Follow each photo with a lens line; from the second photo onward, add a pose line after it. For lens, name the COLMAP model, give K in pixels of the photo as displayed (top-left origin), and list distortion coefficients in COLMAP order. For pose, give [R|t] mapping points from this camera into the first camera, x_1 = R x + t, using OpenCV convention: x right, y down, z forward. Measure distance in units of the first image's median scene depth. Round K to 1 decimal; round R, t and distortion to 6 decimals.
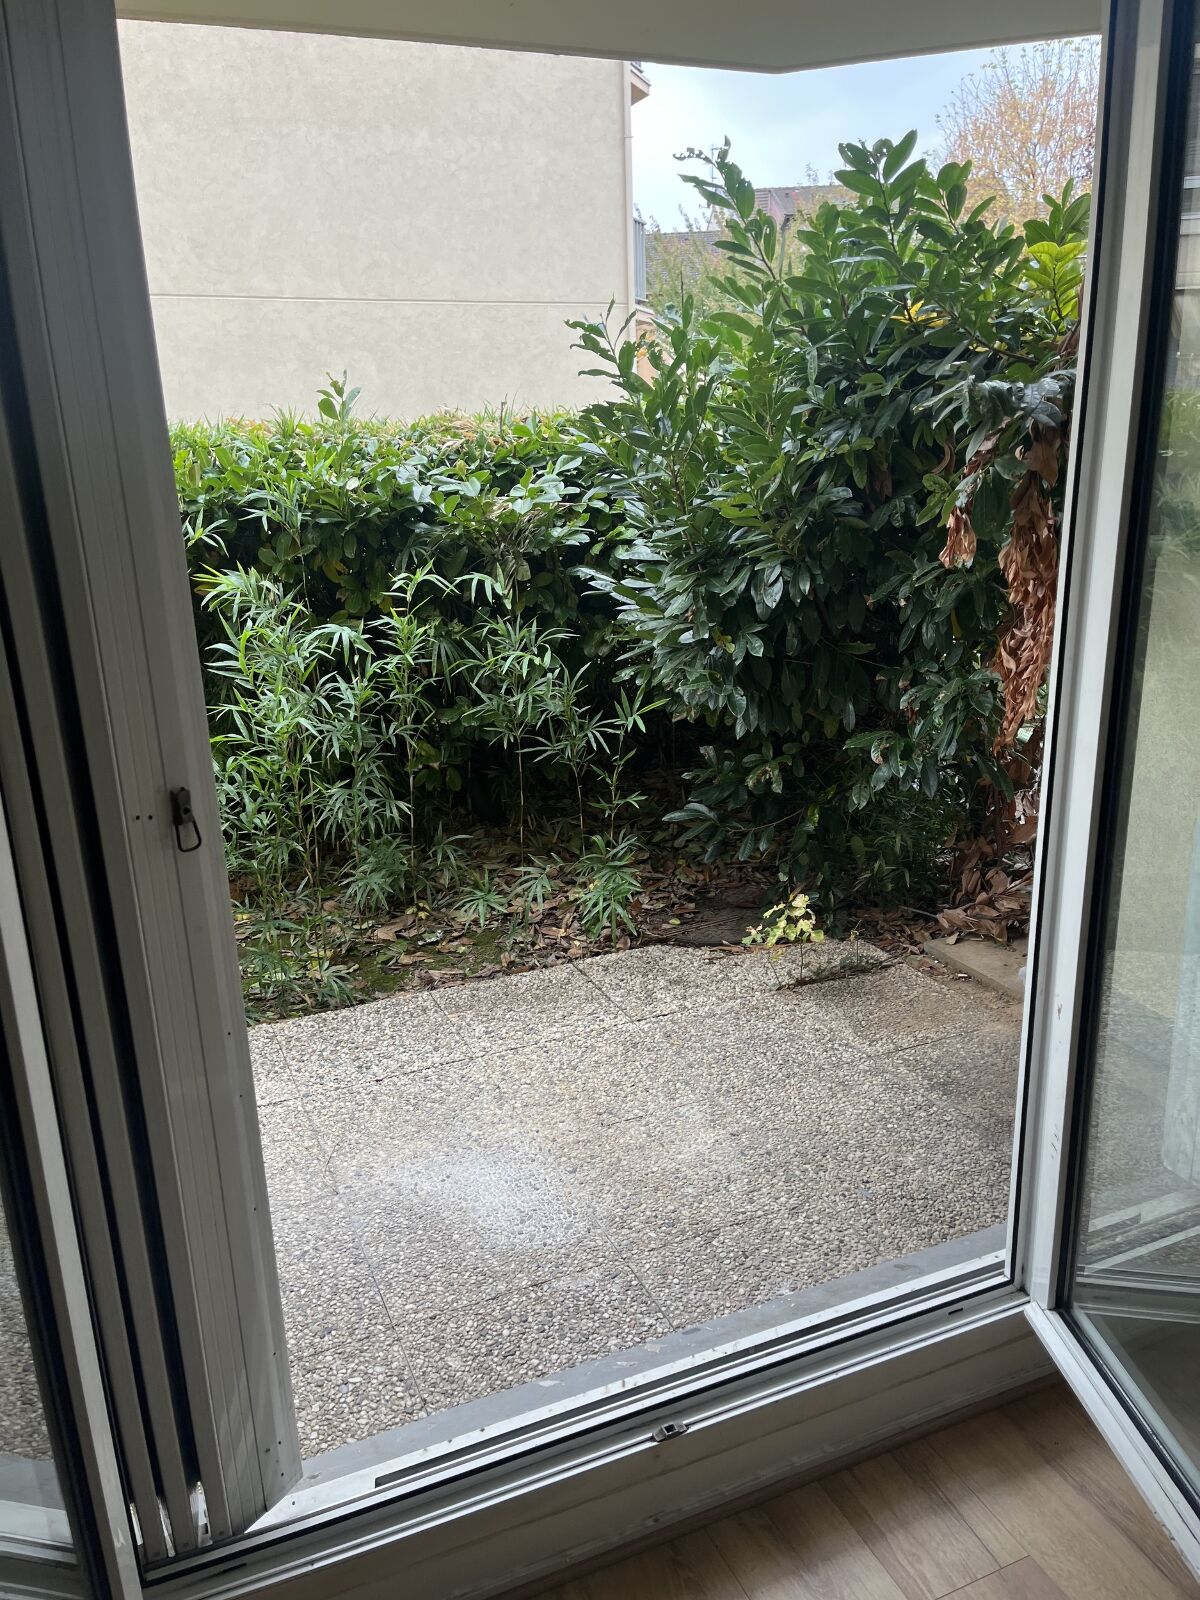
lens RADIAL K [[1227.1, 0, 600.0], [0, 1227.1, 800.0], [0, 0, 1]] dist [0.001757, -0.000321]
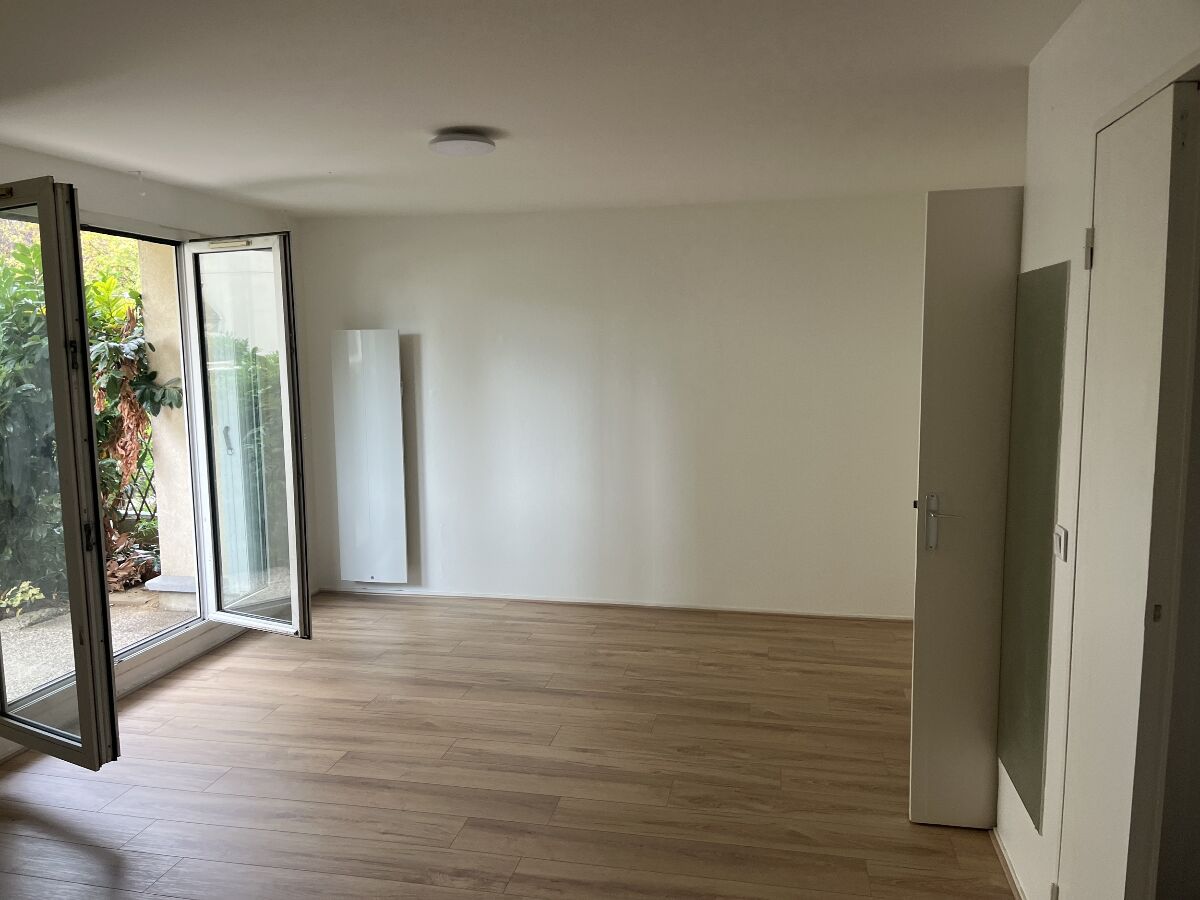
lens RADIAL K [[982.2, 0, 598.6], [0, 982.2, 508.8], [0, 0, 1]] dist [-0.003342, 0.007923]
pose [[0.591172, -0.108191, 0.799256, -0.688830], [0.221387, 0.974667, -0.031815, 0.274361], [-0.775566, 0.195753, 0.600148, -0.903640]]
